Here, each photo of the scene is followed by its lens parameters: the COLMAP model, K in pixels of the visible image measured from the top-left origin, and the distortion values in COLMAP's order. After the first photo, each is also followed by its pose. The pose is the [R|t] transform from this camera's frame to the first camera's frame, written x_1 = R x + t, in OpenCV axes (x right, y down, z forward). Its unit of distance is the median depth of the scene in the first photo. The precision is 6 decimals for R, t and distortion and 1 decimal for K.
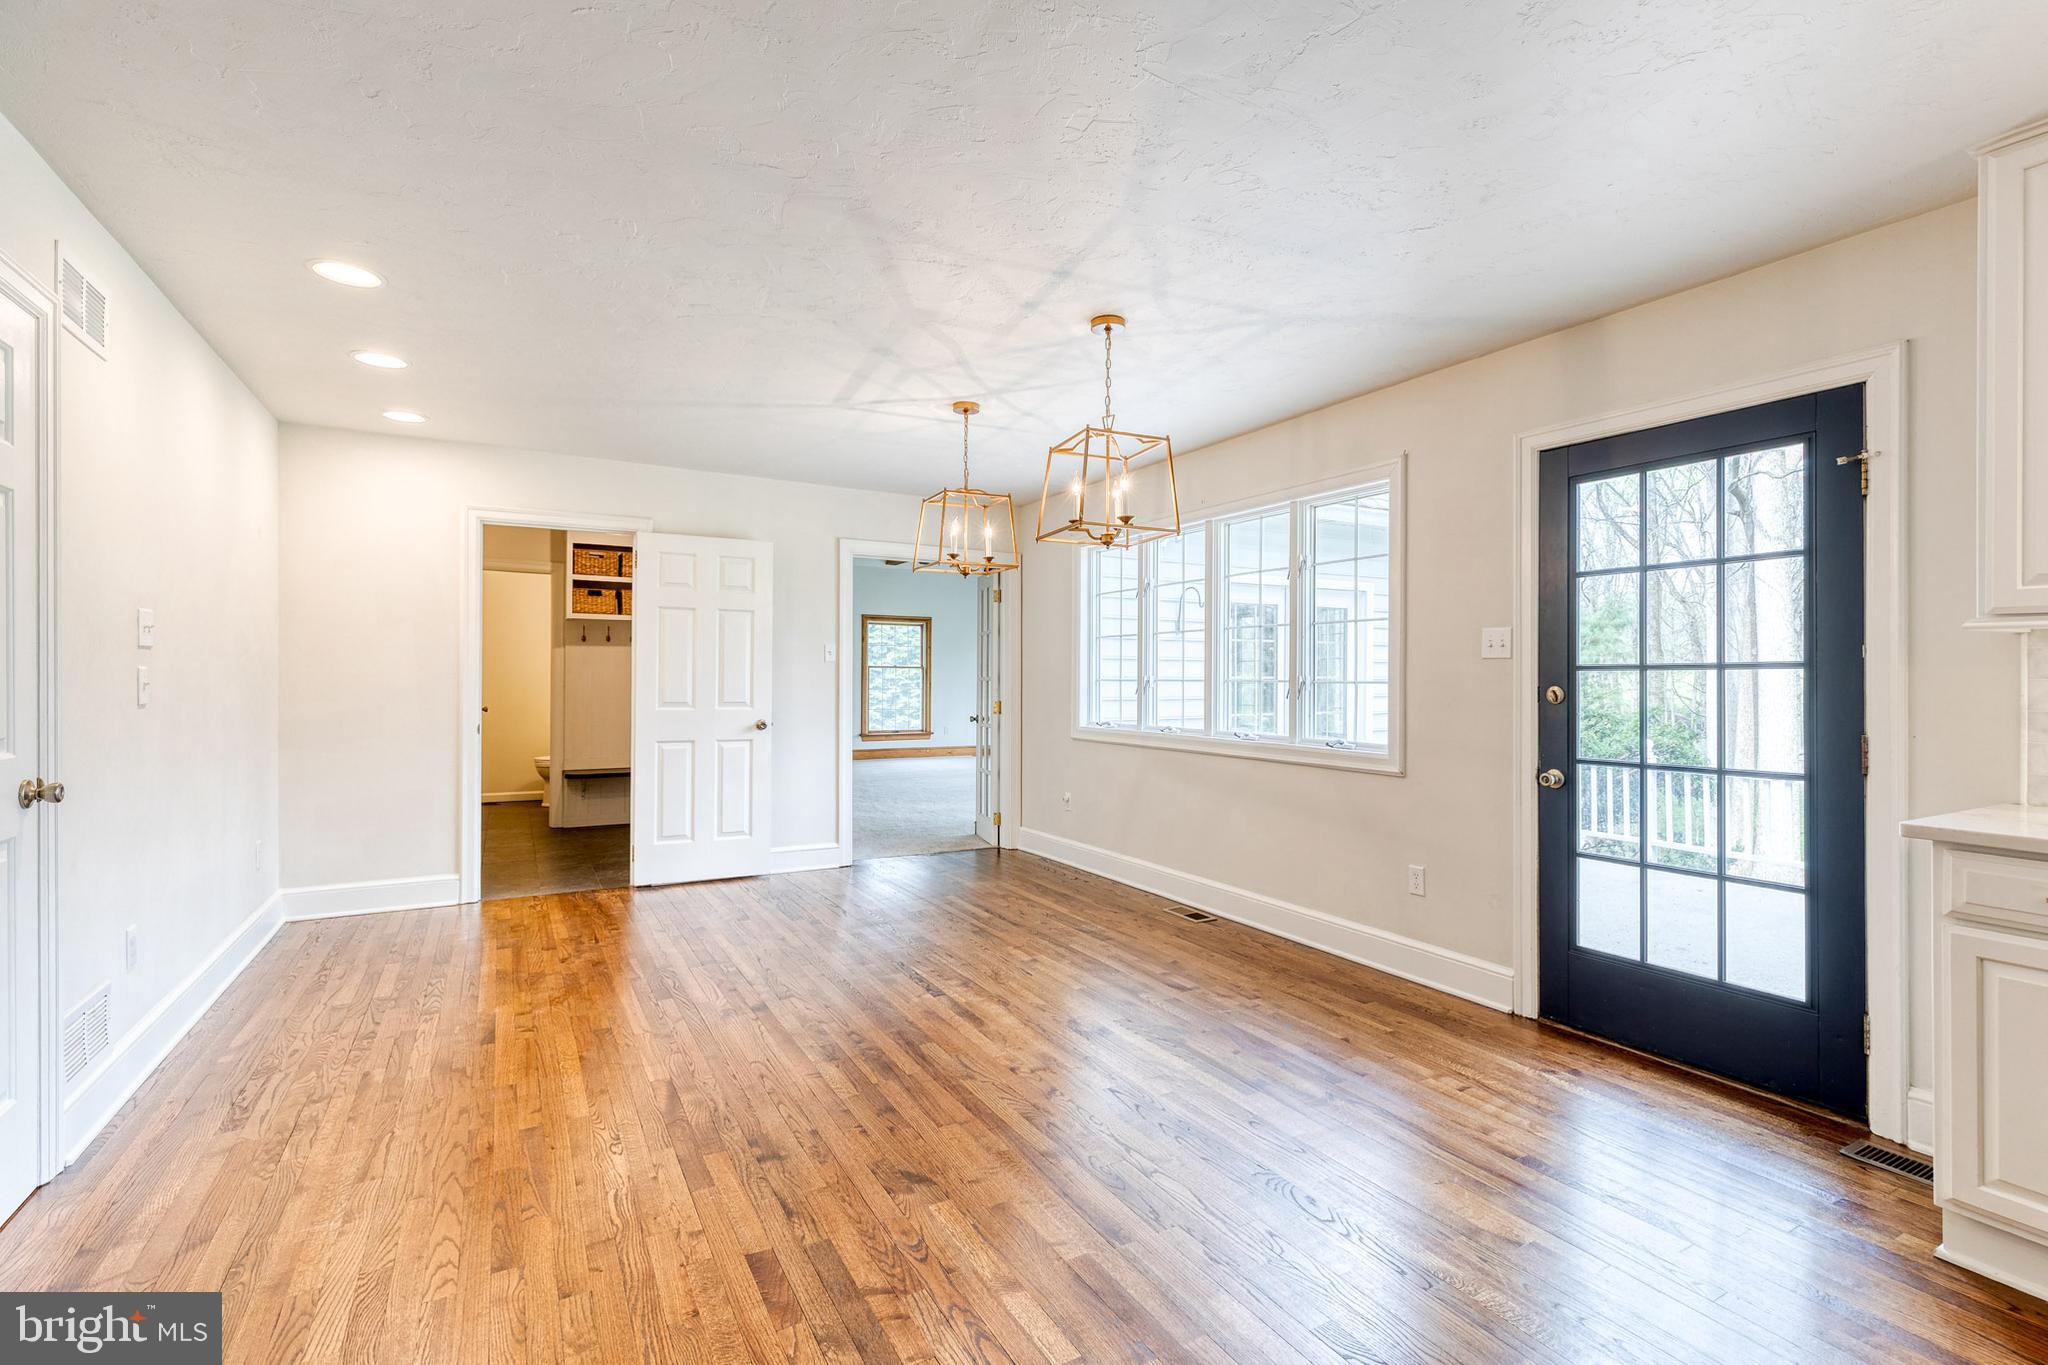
lens RADIAL K [[920.2, 0, 981.7], [0, 920.2, 682.2], [0, 0, 1]] dist [0.010440, -0.000158]
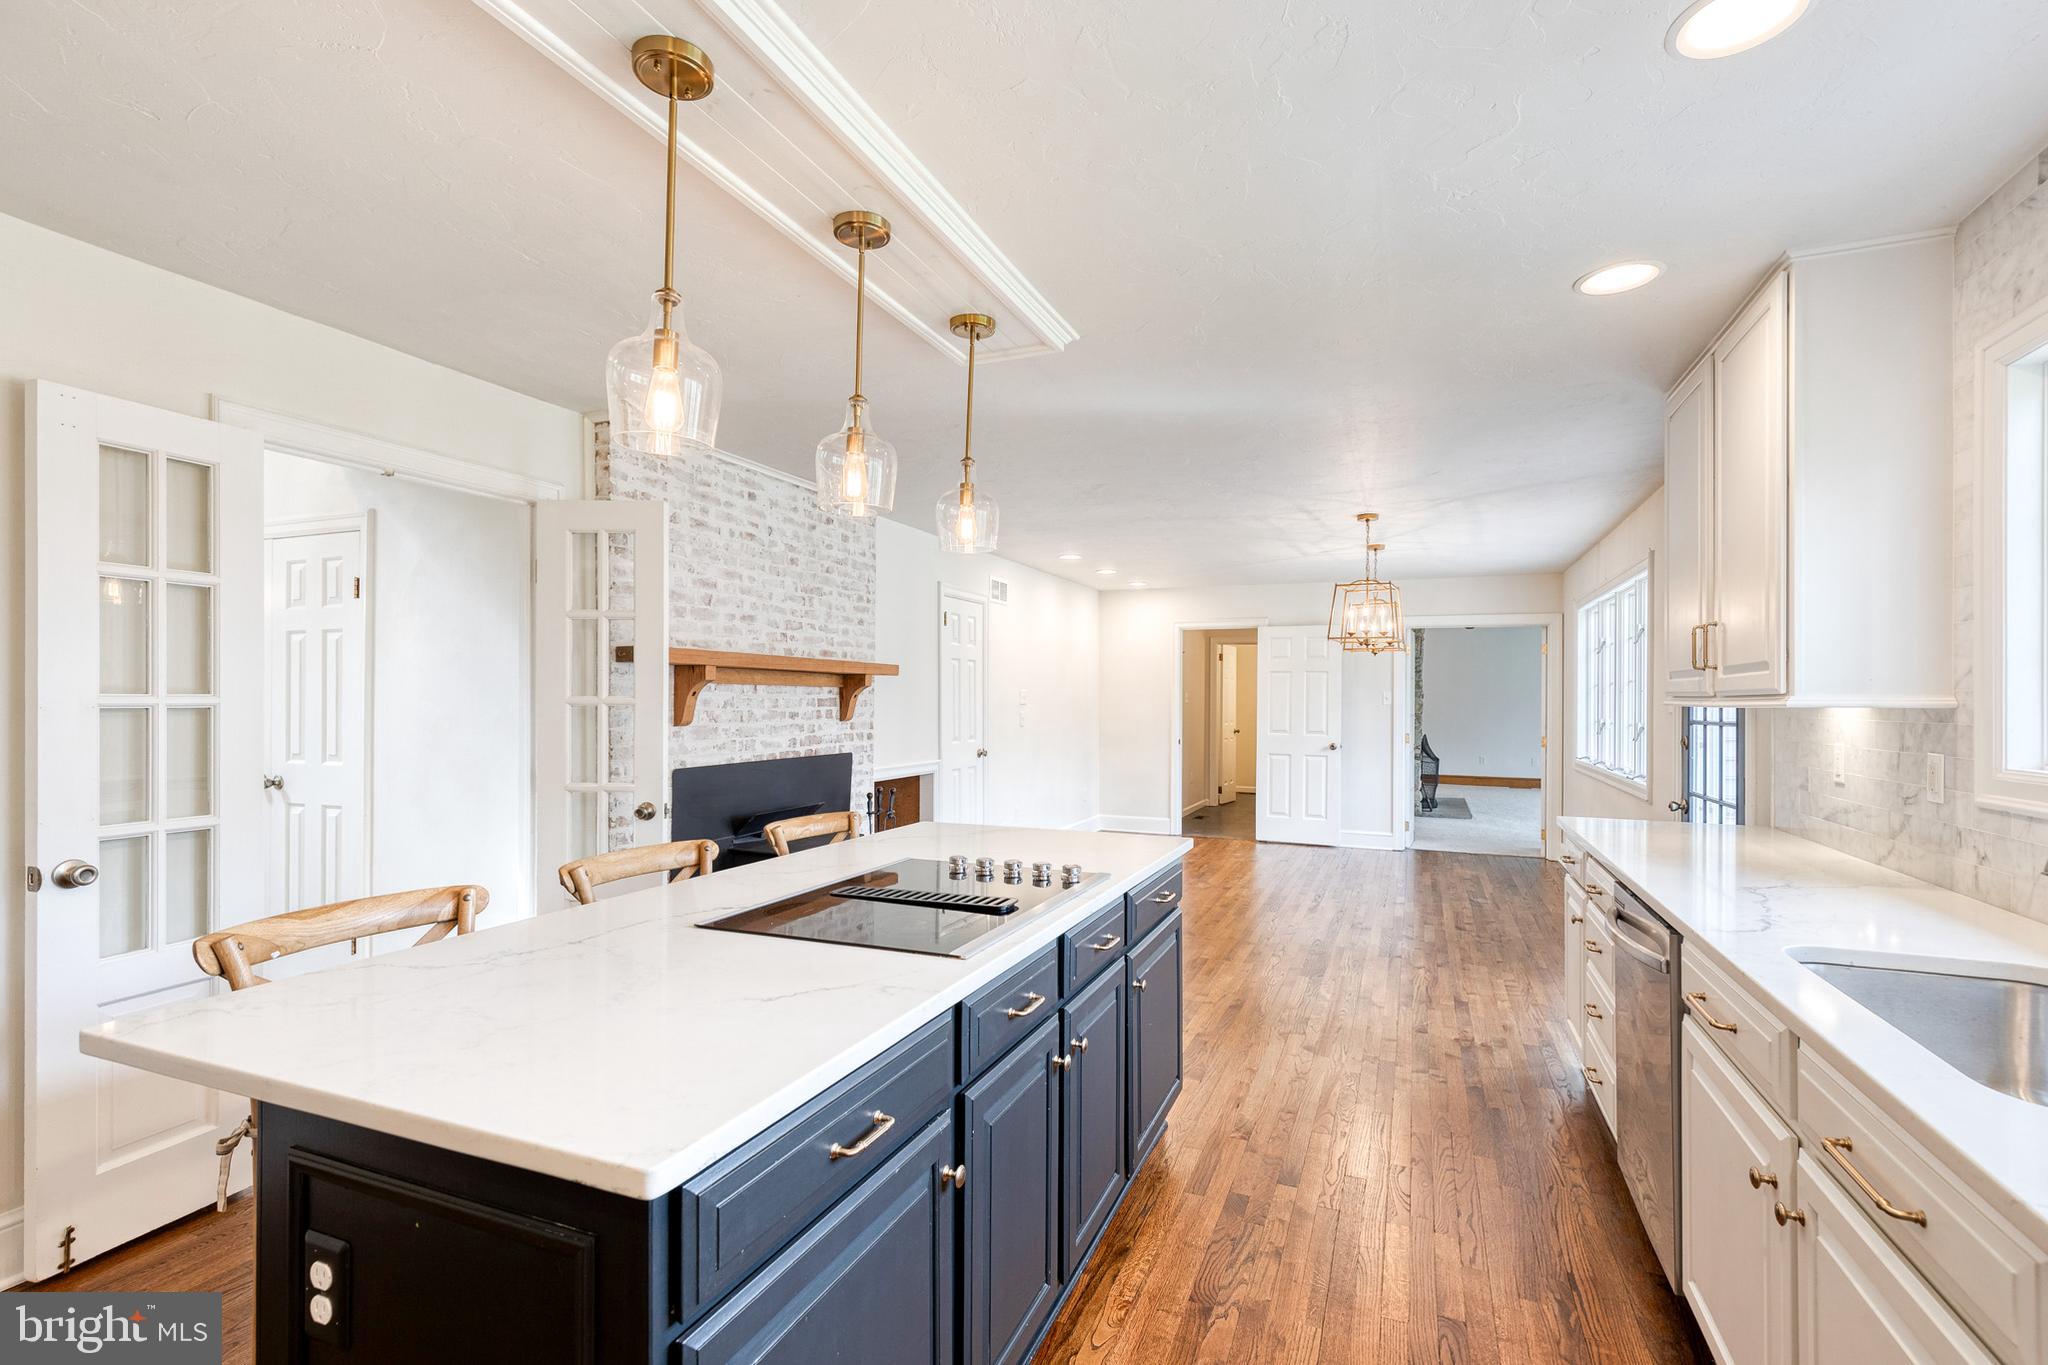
lens RADIAL K [[920.2, 0, 996.8], [0, 920.2, 692.0], [0, 0, 1]] dist [0.010440, -0.000158]
pose [[0.579646, -0.008137, -0.814828, 0.832724], [-0.004266, 0.999906, -0.013020, -0.026606], [0.814857, 0.011023, 0.579557, -0.413437]]
